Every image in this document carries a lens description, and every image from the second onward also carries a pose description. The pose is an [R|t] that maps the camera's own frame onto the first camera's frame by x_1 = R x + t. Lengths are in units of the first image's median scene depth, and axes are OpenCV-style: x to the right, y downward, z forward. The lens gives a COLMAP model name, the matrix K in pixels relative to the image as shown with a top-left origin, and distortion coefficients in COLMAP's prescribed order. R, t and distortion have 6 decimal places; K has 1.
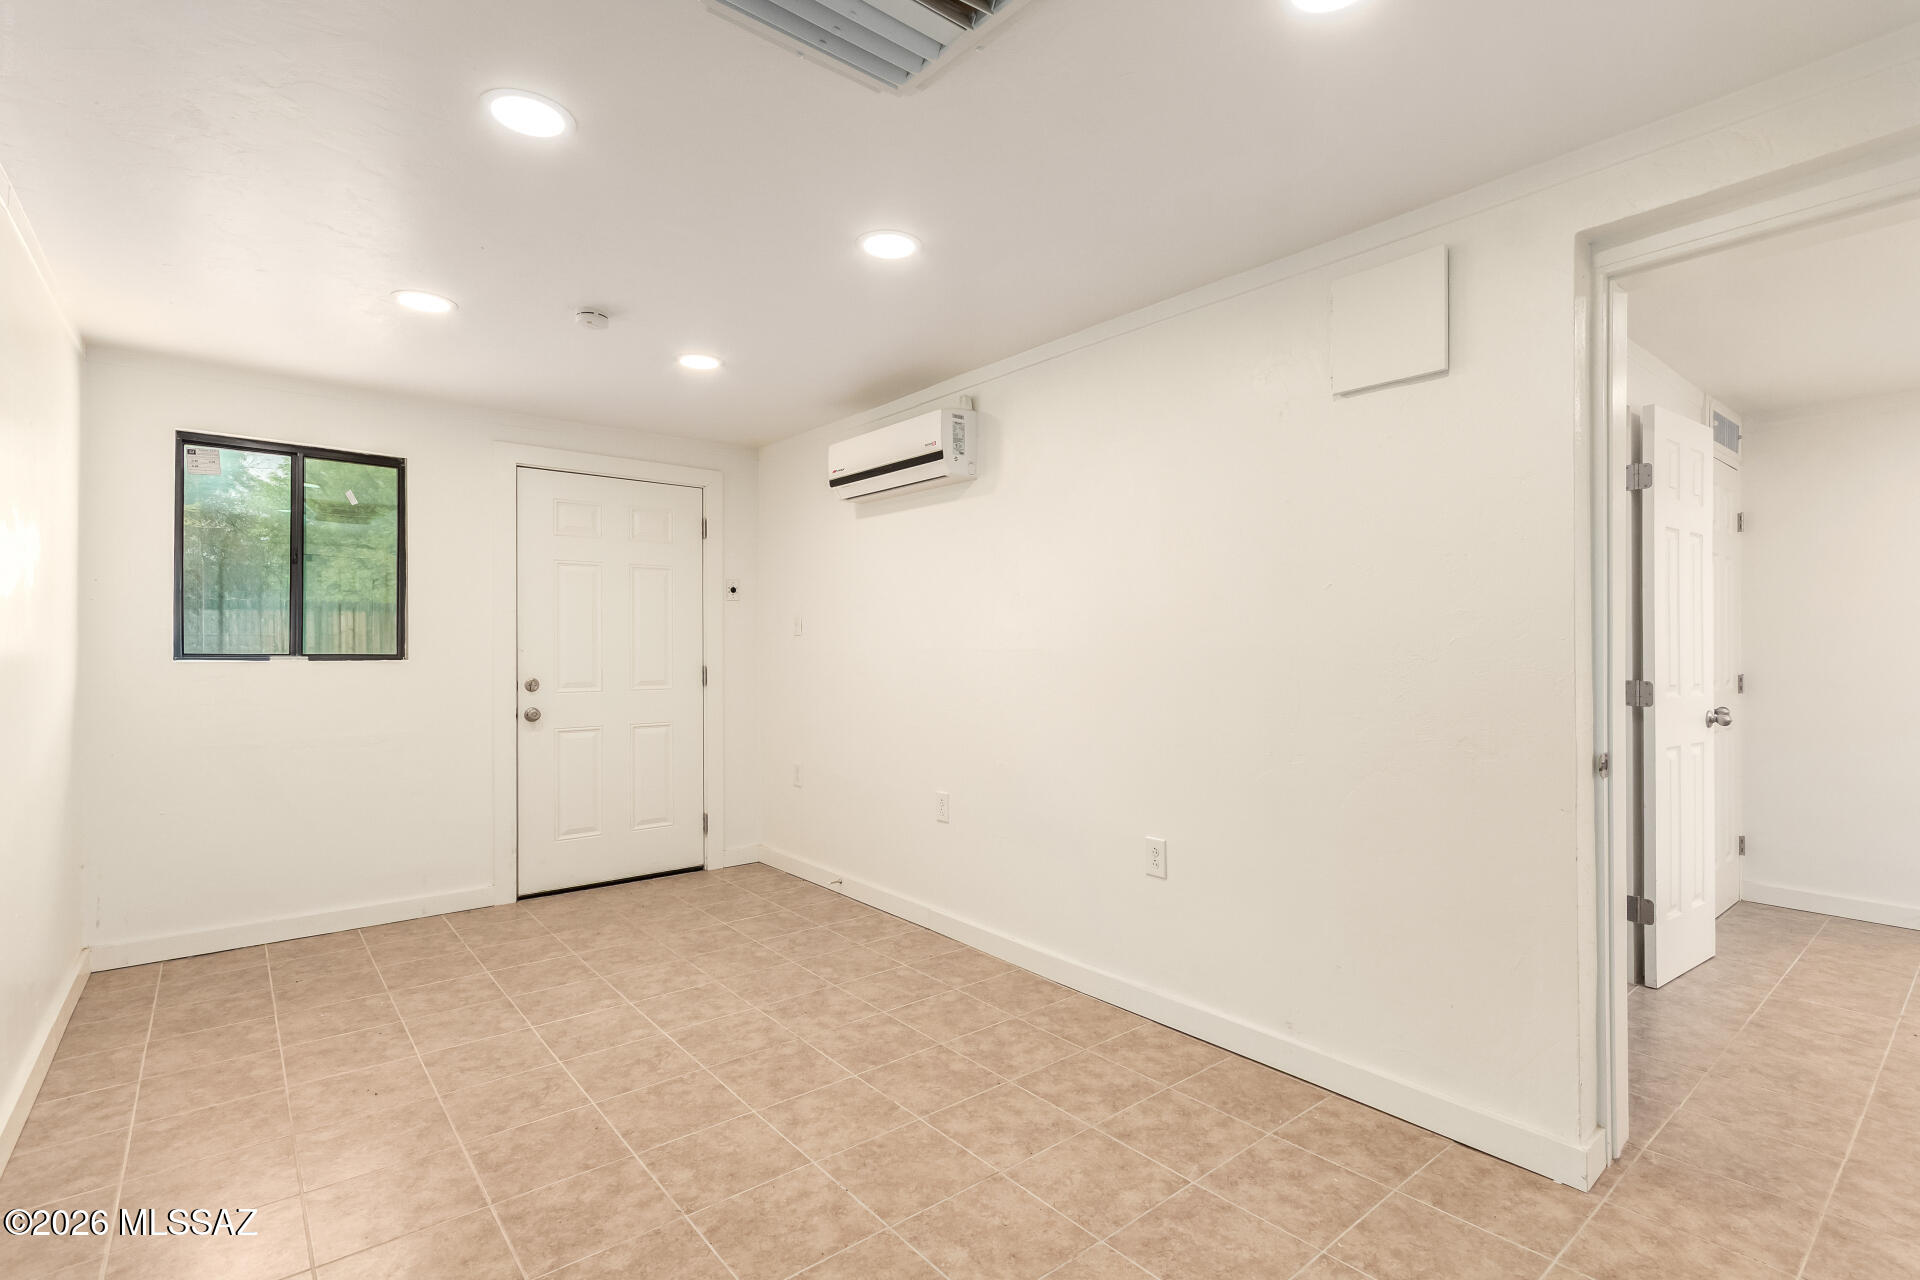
lens RADIAL K [[890.2, 0, 968.7], [0, 890.2, 640.7], [0, 0, 1]] dist [0.002357, -0.000194]
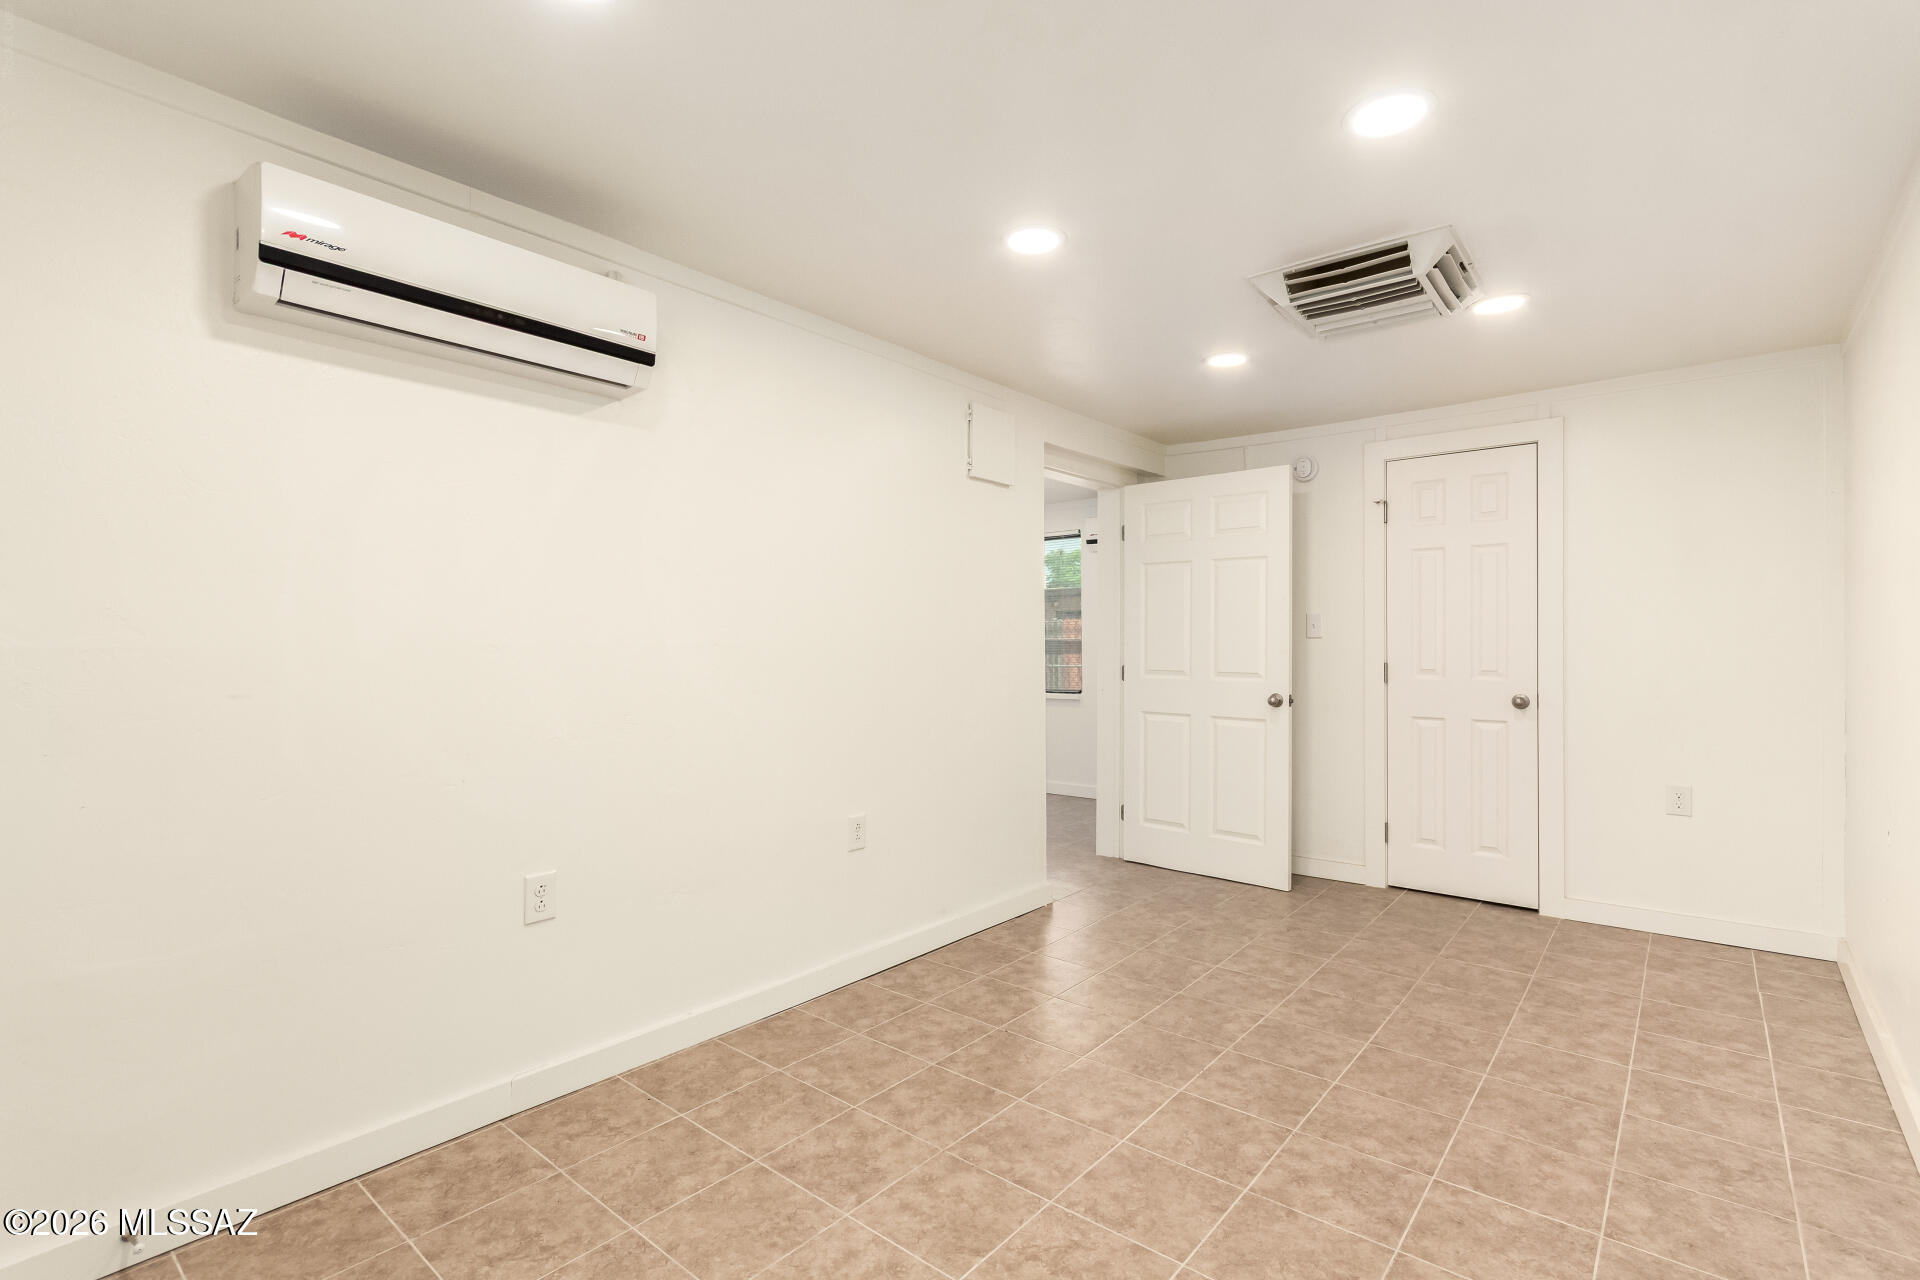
lens RADIAL K [[890.2, 0, 969.2], [0, 890.2, 645.9], [0, 0, 1]] dist [0.002357, -0.000194]
pose [[-0.185262, 0.002180, 0.982687, -0.978259], [-0.006866, 0.999970, -0.003512, 0.015080], [-0.982665, -0.007398, -0.185242, 1.159225]]
